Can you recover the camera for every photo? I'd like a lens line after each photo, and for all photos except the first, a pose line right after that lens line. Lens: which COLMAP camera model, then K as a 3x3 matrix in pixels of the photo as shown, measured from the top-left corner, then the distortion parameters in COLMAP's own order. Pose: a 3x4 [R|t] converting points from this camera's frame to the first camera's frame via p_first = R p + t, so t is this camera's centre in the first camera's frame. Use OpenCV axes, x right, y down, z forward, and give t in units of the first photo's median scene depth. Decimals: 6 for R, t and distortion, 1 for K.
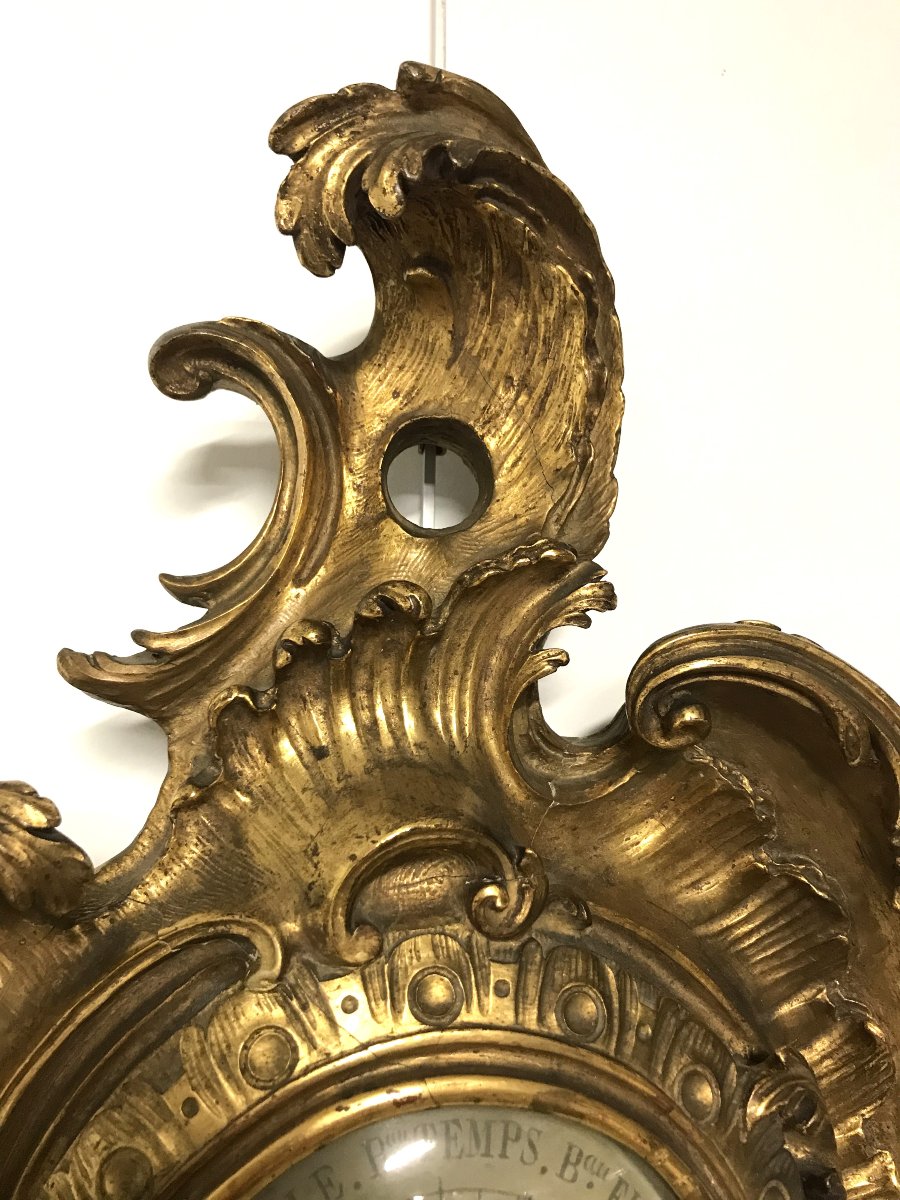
lens RADIAL K [[1000.4, 0, 450.0], [0, 1000.4, 600.0], [0, 0, 1]] dist [0.011079, -0.002434]
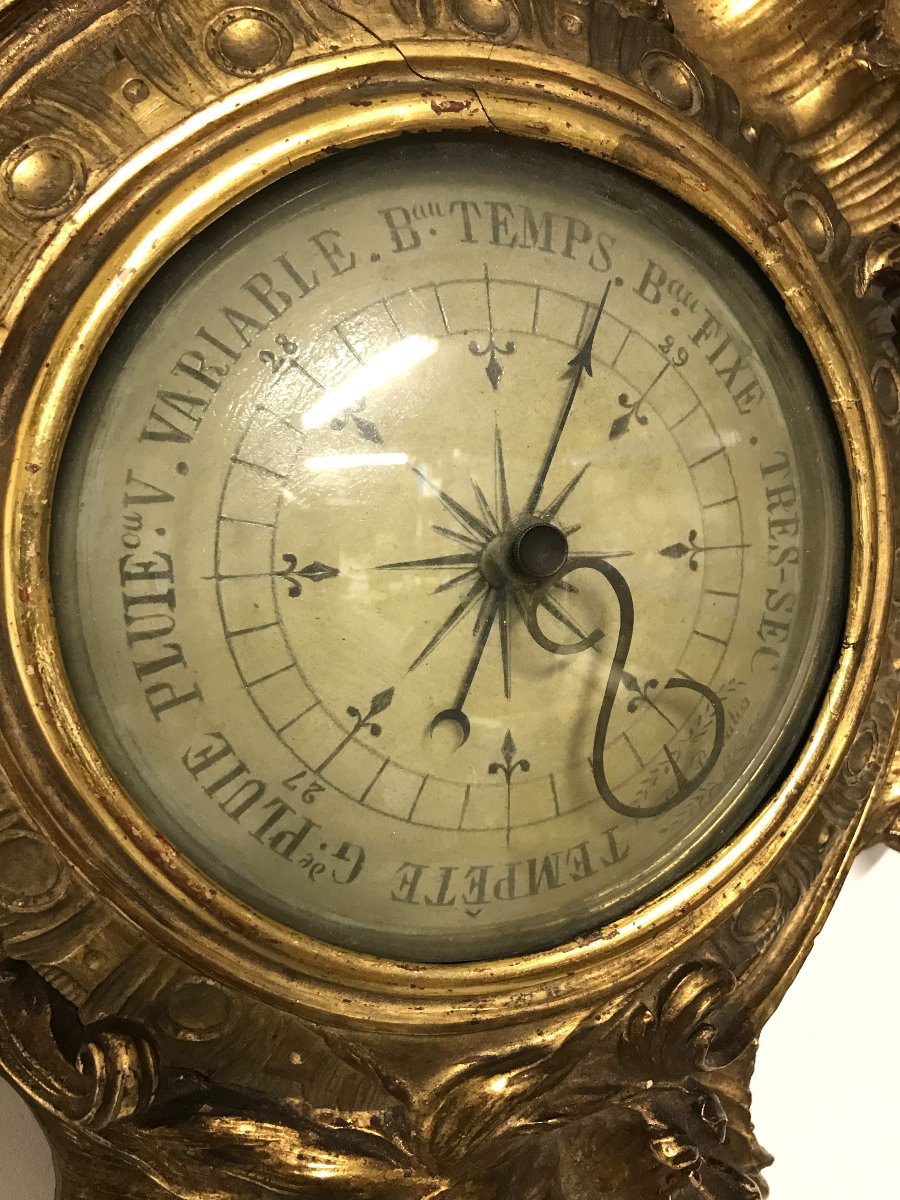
lens RADIAL K [[1000.4, 0, 450.0], [0, 1000.4, 600.0], [0, 0, 1]] dist [0.011079, -0.002434]
pose [[0.995604, -0.000890, 0.093660, -0.087643], [-0.015974, 0.983692, 0.179153, 0.573358], [-0.092292, -0.179861, 0.979353, 0.202220]]
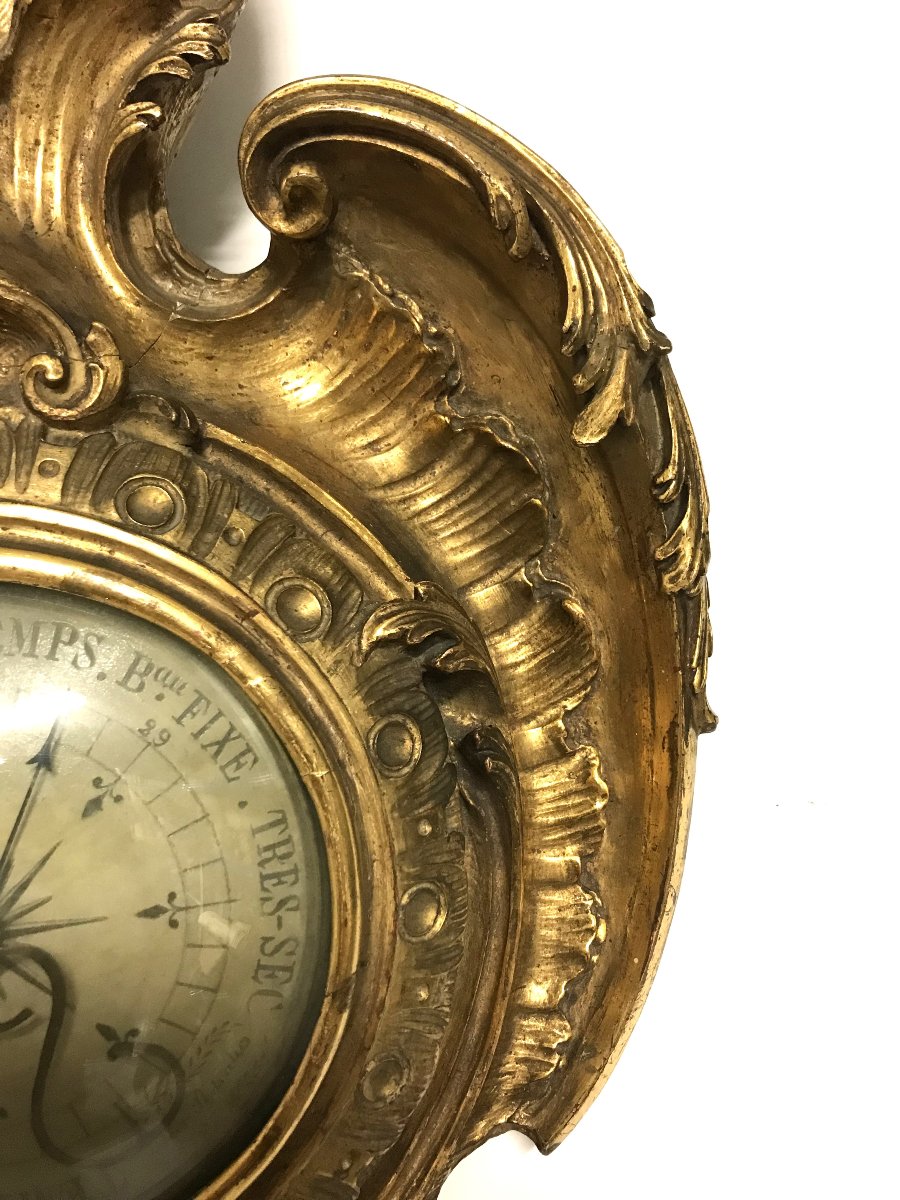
lens RADIAL K [[990.3, 0, 444.1], [0, 990.3, 595.9], [0, 0, 1]] dist [-0.000502, -0.000058]
pose [[0.999915, -0.002350, -0.012803, 0.341759], [0.003501, 0.995881, 0.090606, 0.362030], [0.012537, -0.090643, 0.995805, 0.138371]]
